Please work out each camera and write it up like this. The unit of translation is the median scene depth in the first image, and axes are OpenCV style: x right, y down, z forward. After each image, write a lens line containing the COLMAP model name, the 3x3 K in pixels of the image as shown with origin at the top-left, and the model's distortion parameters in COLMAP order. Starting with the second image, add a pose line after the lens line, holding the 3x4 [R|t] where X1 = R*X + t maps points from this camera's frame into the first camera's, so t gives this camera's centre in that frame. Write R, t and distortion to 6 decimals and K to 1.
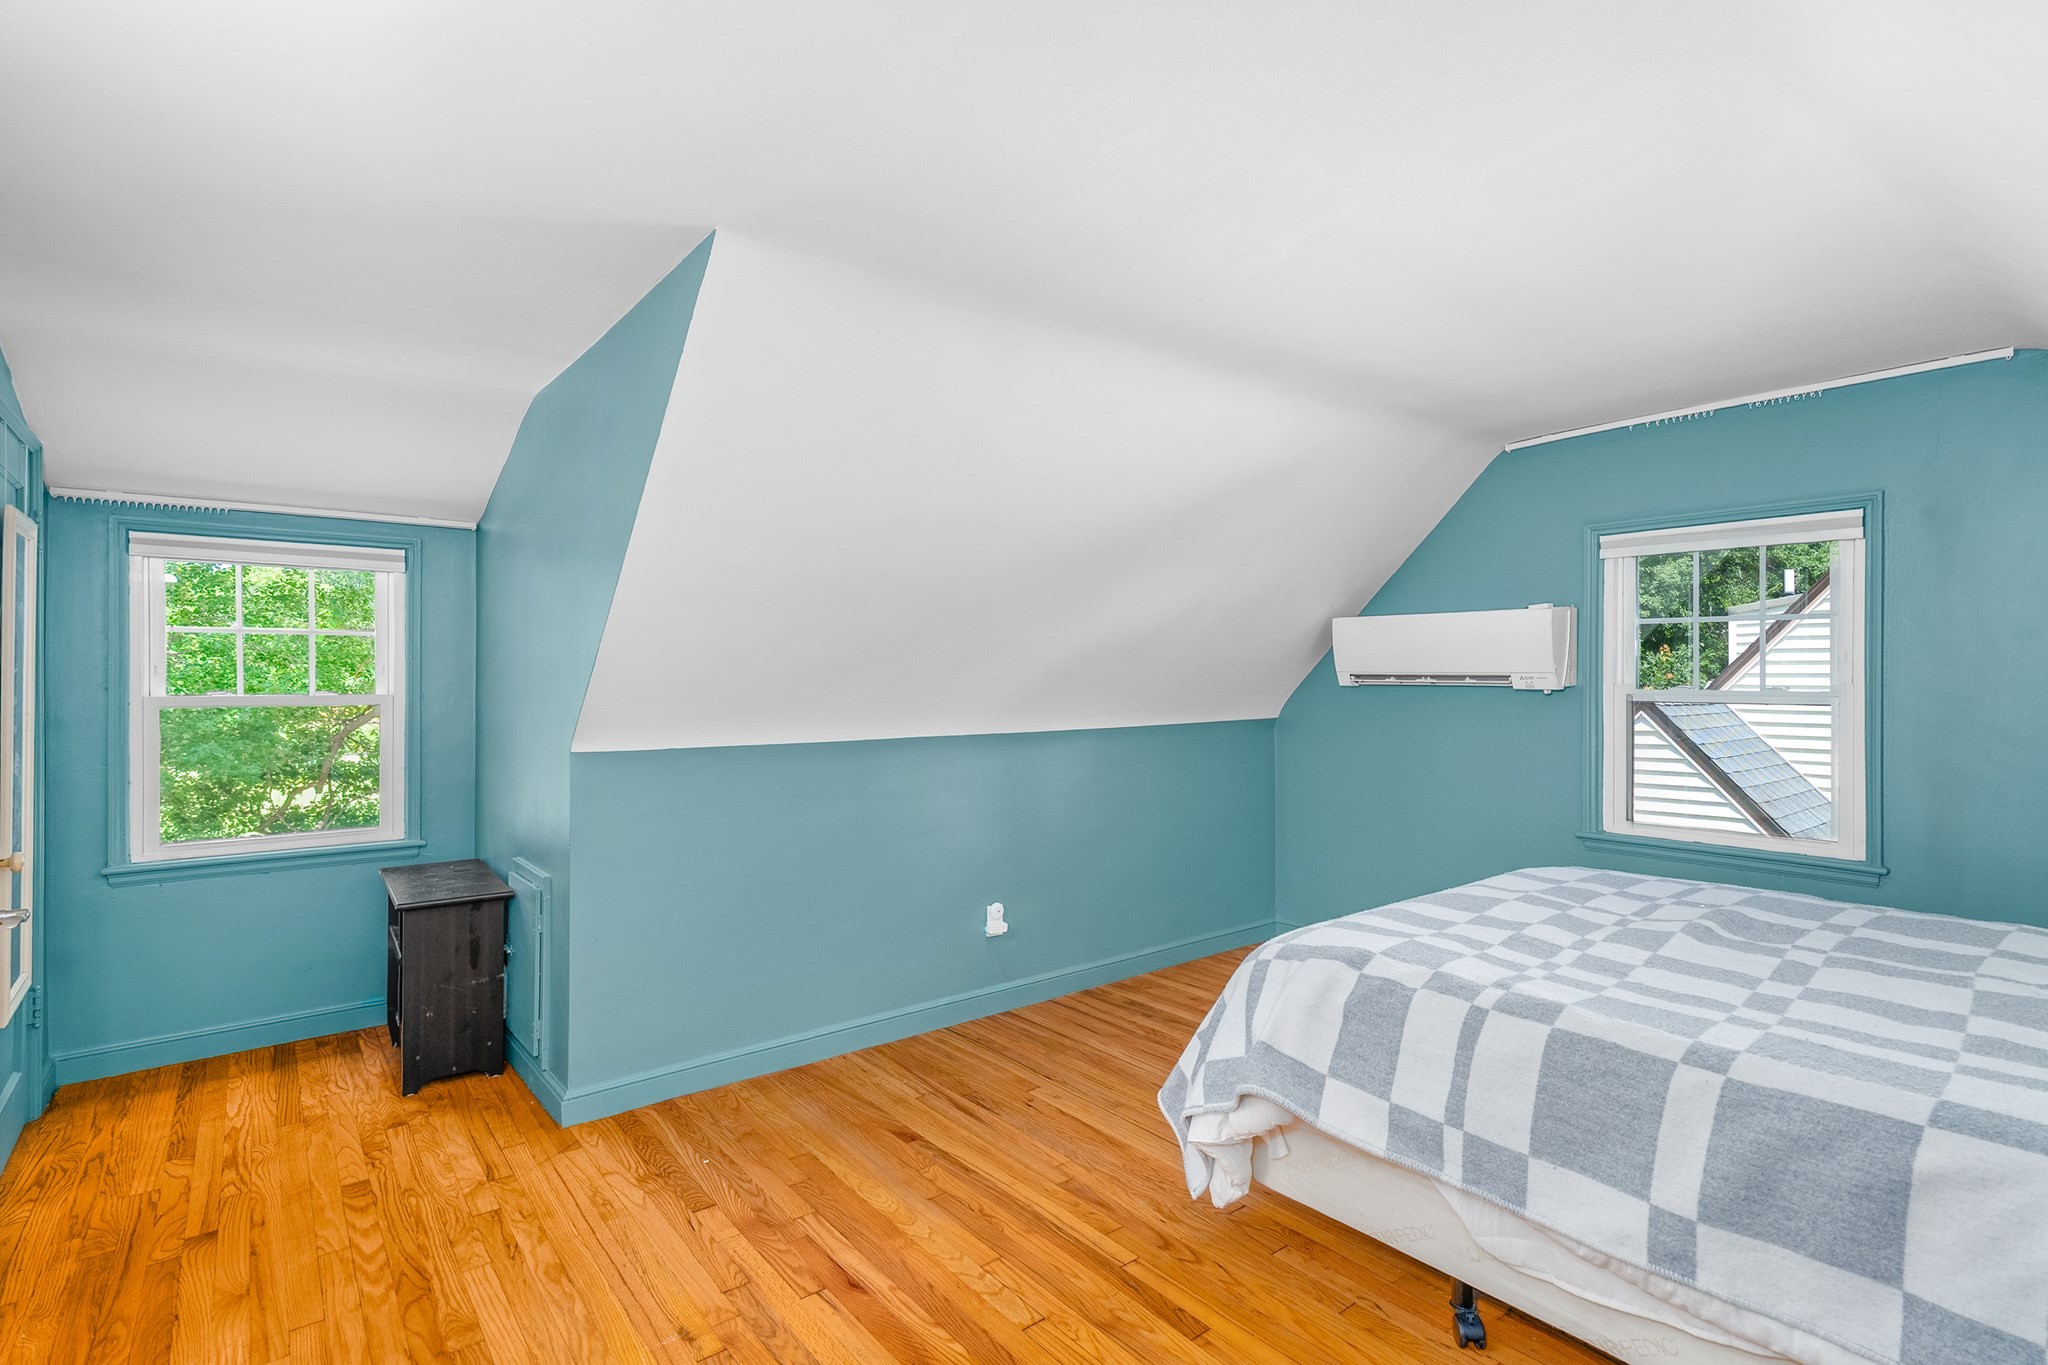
lens RADIAL K [[924.4, 0, 1018.3], [0, 924.4, 687.9], [0, 0, 1]] dist [0.024381, 0.000550]
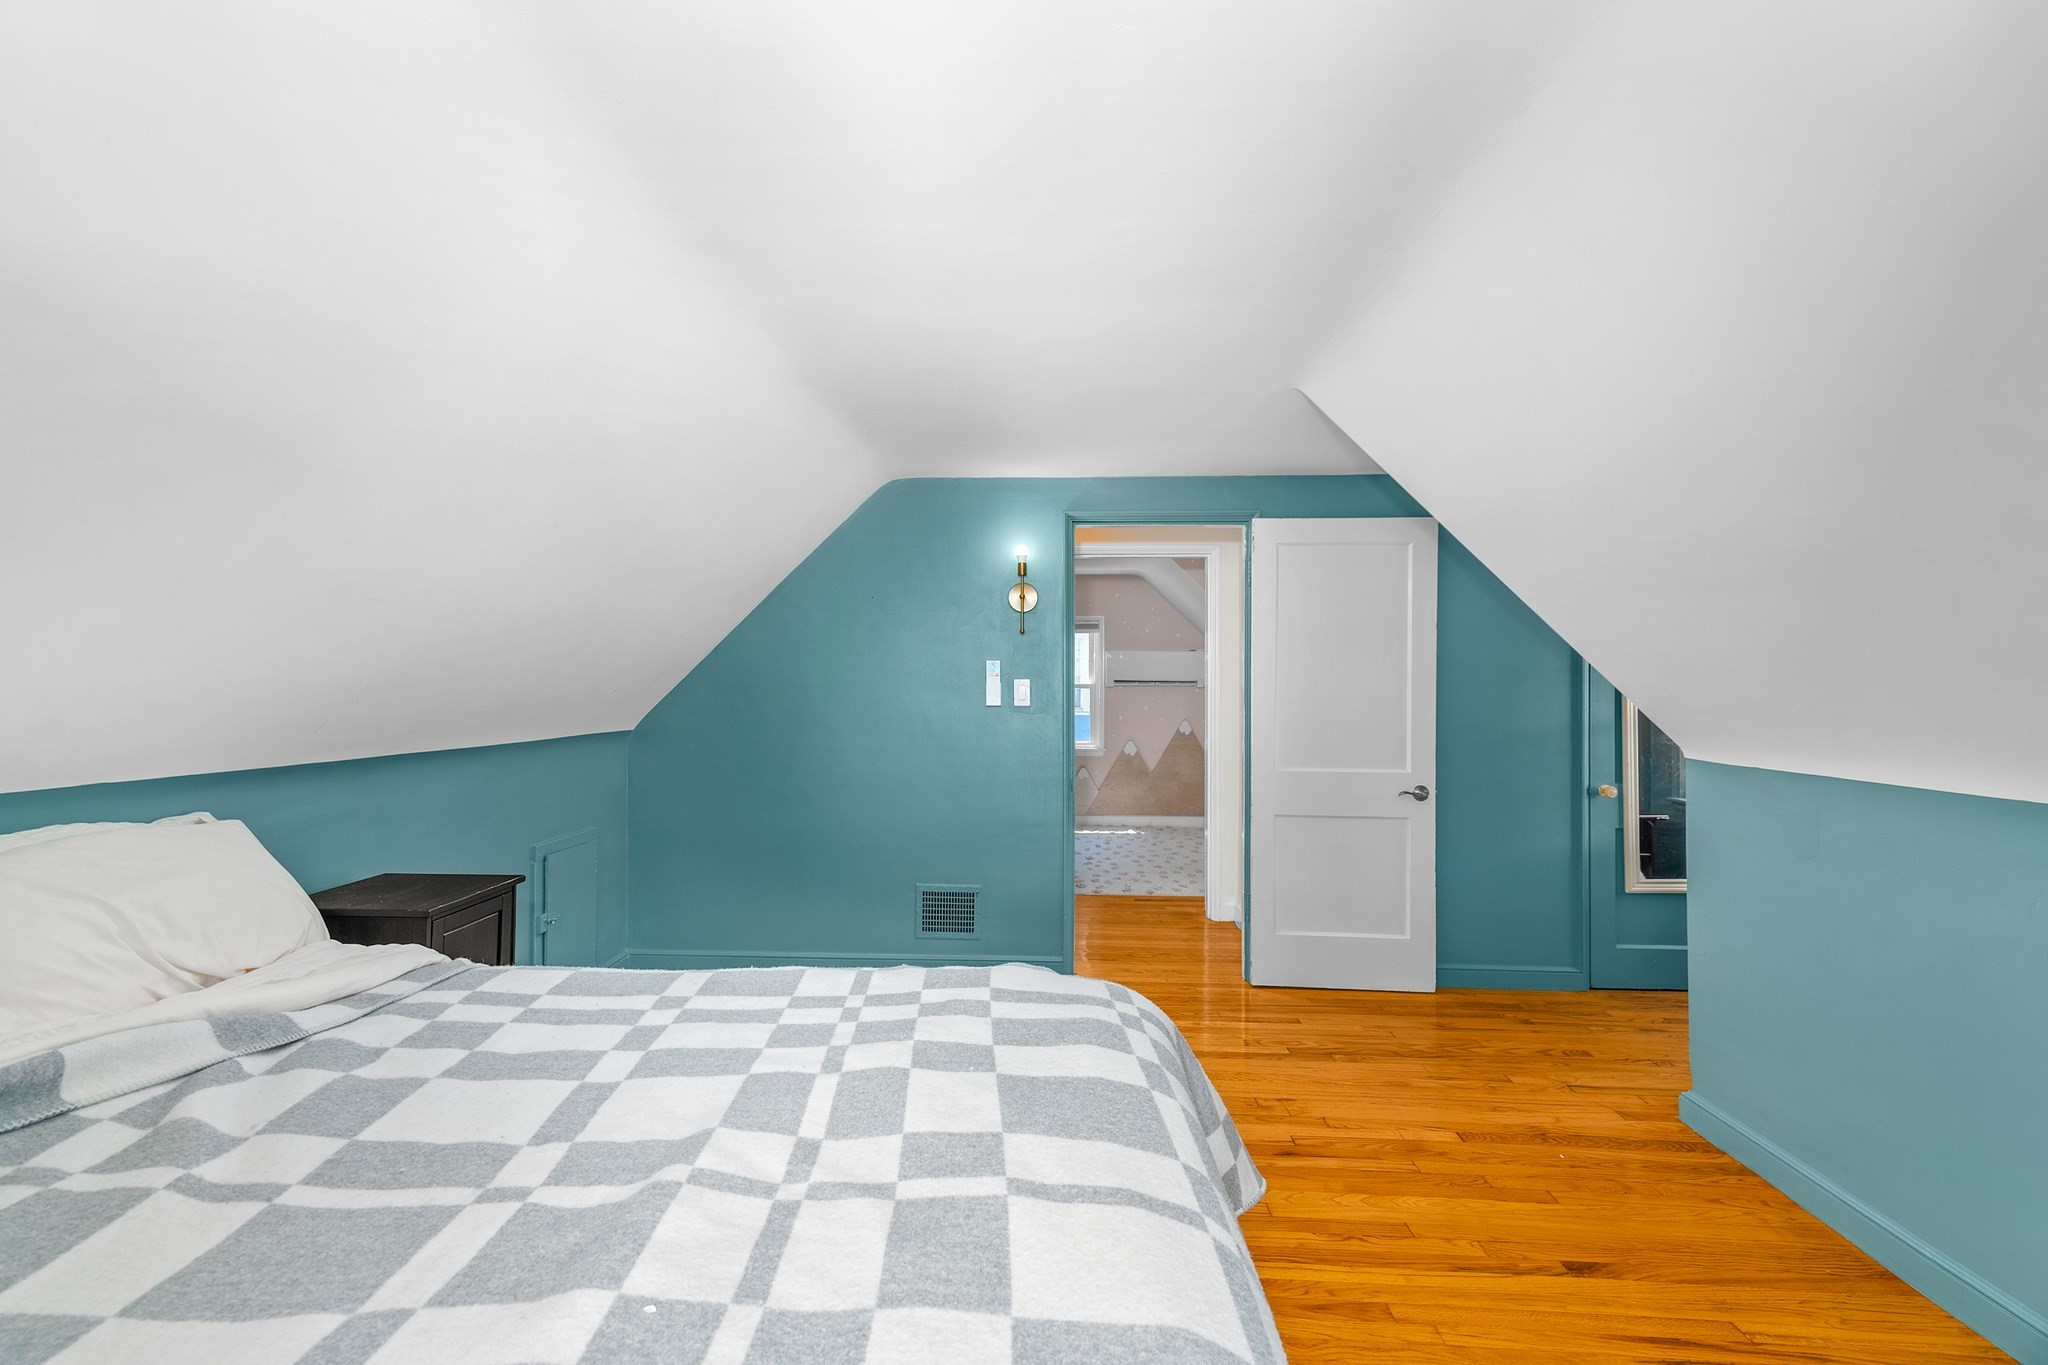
lens RADIAL K [[924.4, 0, 1018.3], [0, 924.4, 687.9], [0, 0, 1]] dist [0.024381, 0.000550]
pose [[-0.626762, 0.007952, -0.779170, 0.842079], [0.002809, 0.999964, 0.007946, -0.001426], [0.779206, 0.002792, -0.626762, 1.229698]]
